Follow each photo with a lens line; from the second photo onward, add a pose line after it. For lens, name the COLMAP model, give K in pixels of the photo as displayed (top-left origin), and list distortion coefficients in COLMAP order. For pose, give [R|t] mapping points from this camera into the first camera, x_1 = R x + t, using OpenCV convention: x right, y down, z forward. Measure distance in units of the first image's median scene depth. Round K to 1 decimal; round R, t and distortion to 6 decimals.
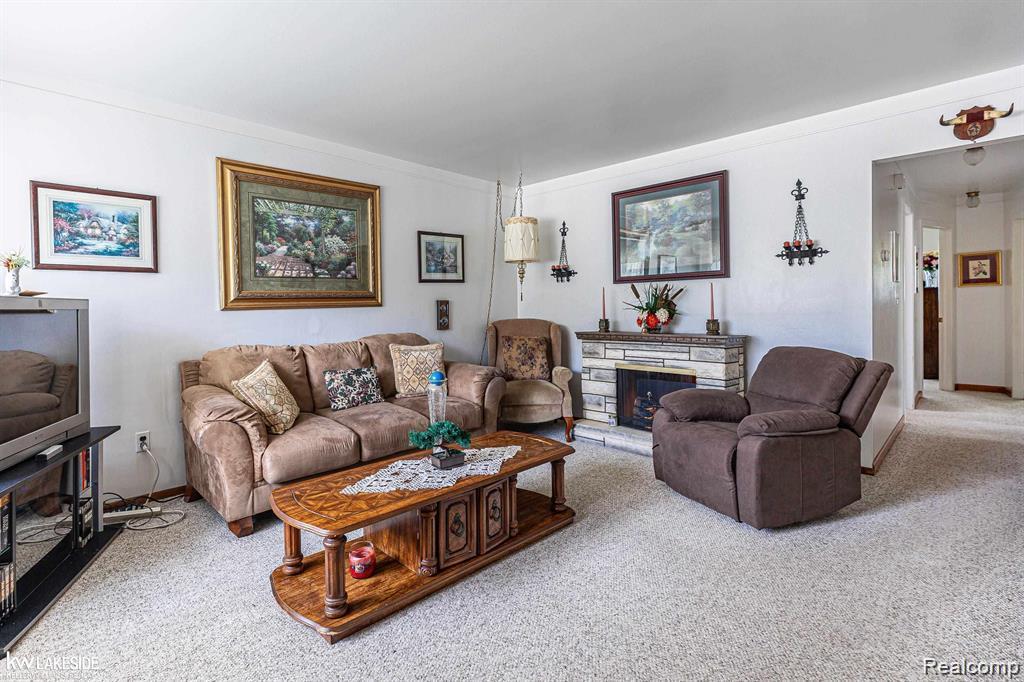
lens RADIAL K [[466.0, 0, 509.8], [0, 466.0, 318.1], [0, 0, 1]] dist [-0.004039, -0.000265]
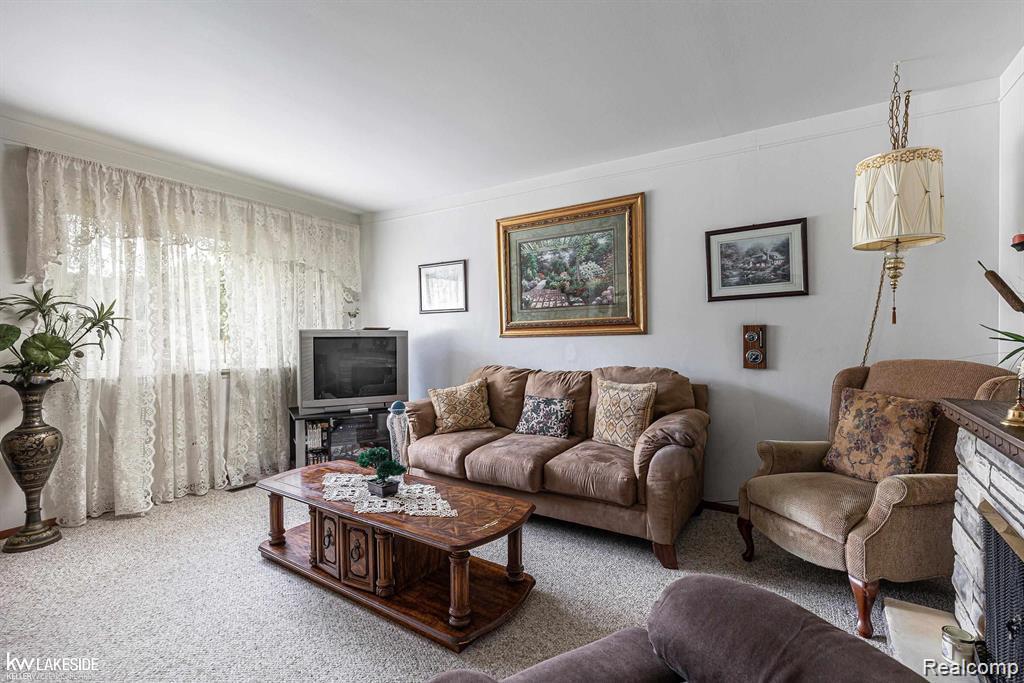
lens RADIAL K [[481.3, 0, 512.0], [0, 481.3, 341.5], [0, 0, 1]] dist [0.012041, -0.000017]
pose [[0.199104, 0.023699, -0.979692, 0.607743], [-0.017541, 0.999634, 0.020616, -0.028894], [0.979821, 0.013080, 0.199446, 0.668495]]
